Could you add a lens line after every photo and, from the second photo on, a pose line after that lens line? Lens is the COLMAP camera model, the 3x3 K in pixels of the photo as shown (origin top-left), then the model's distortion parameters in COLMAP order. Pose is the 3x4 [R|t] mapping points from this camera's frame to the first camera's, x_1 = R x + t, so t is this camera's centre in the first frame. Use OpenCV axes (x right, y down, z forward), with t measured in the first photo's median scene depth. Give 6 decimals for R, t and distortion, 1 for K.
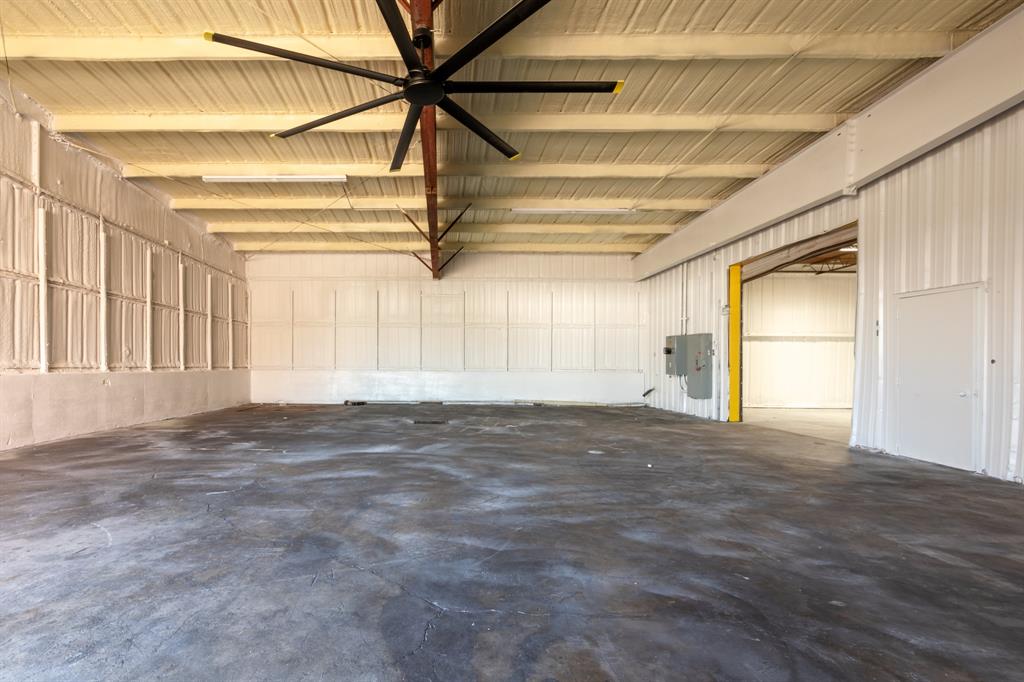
lens RADIAL K [[484.6, 0, 508.5], [0, 484.6, 364.0], [0, 0, 1]] dist [0.004738, 0.000464]
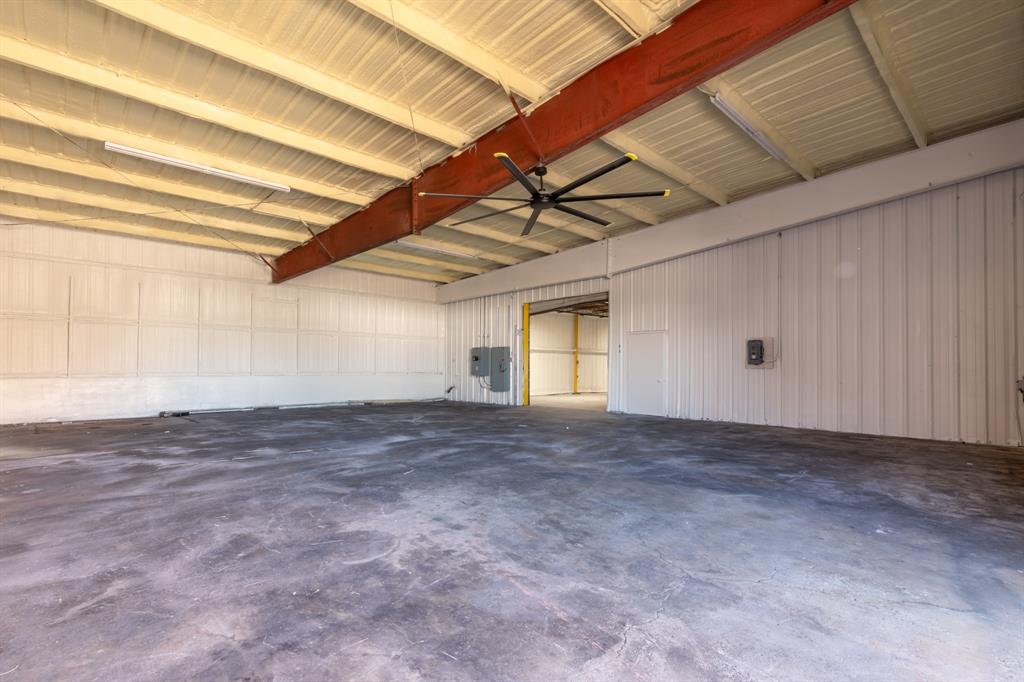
lens RADIAL K [[456.3, 0, 509.0], [0, 456.3, 357.9], [0, 0, 1]] dist [0.000393, -0.000128]
pose [[0.733611, 0.010013, 0.679496, -0.543668], [0.004468, 0.999799, -0.019558, -0.002688], [-0.679555, 0.017384, 0.733419, -0.021007]]
